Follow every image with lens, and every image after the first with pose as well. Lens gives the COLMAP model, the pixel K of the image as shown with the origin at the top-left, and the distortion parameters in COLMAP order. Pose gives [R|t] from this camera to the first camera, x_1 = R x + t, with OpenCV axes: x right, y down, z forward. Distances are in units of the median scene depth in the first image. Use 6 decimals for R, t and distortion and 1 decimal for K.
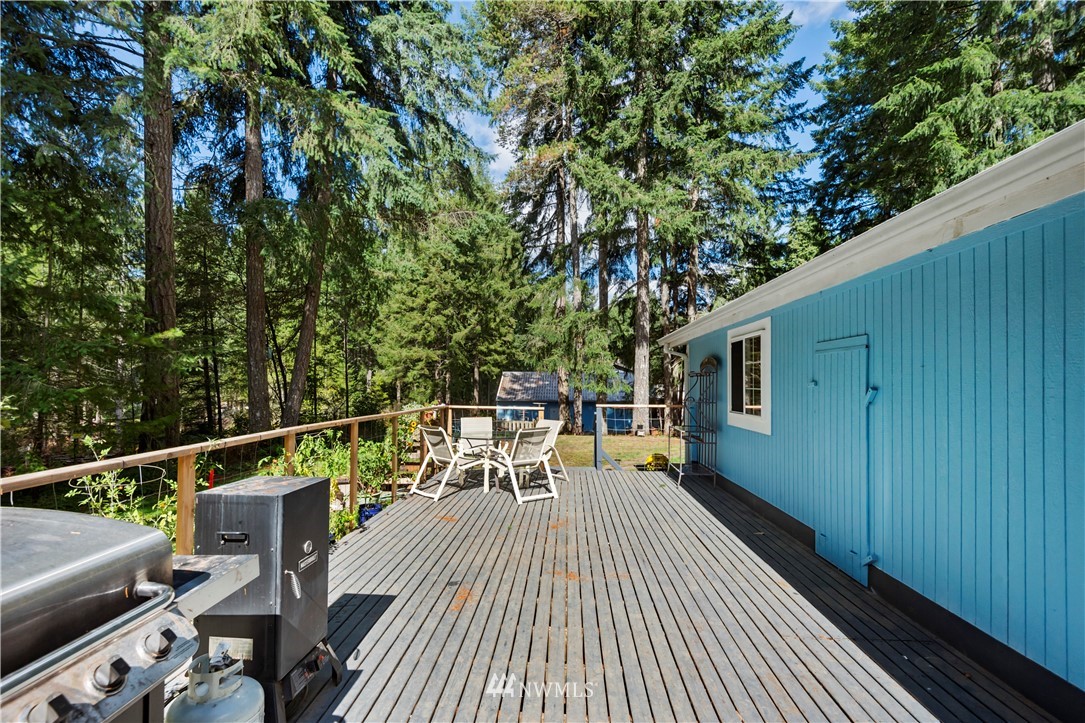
lens RADIAL K [[508.2, 0, 547.6], [0, 508.2, 384.2], [0, 0, 1]] dist [0.071962, -0.035435]
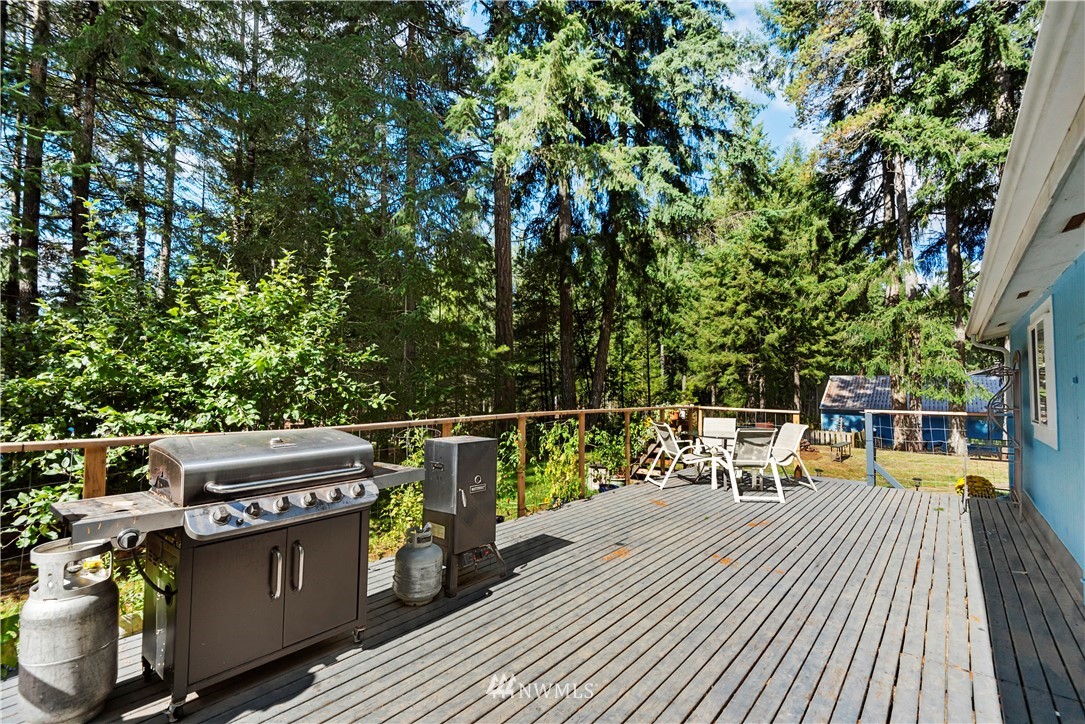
lens RADIAL K [[508.2, 0, 547.6], [0, 508.2, 384.7], [0, 0, 1]] dist [0.071962, -0.035435]
pose [[0.819651, 0.002038, -0.572859, 0.101545], [-0.007604, 0.999944, -0.007322, 0.004967], [0.572812, 0.010357, 0.819621, -0.027534]]
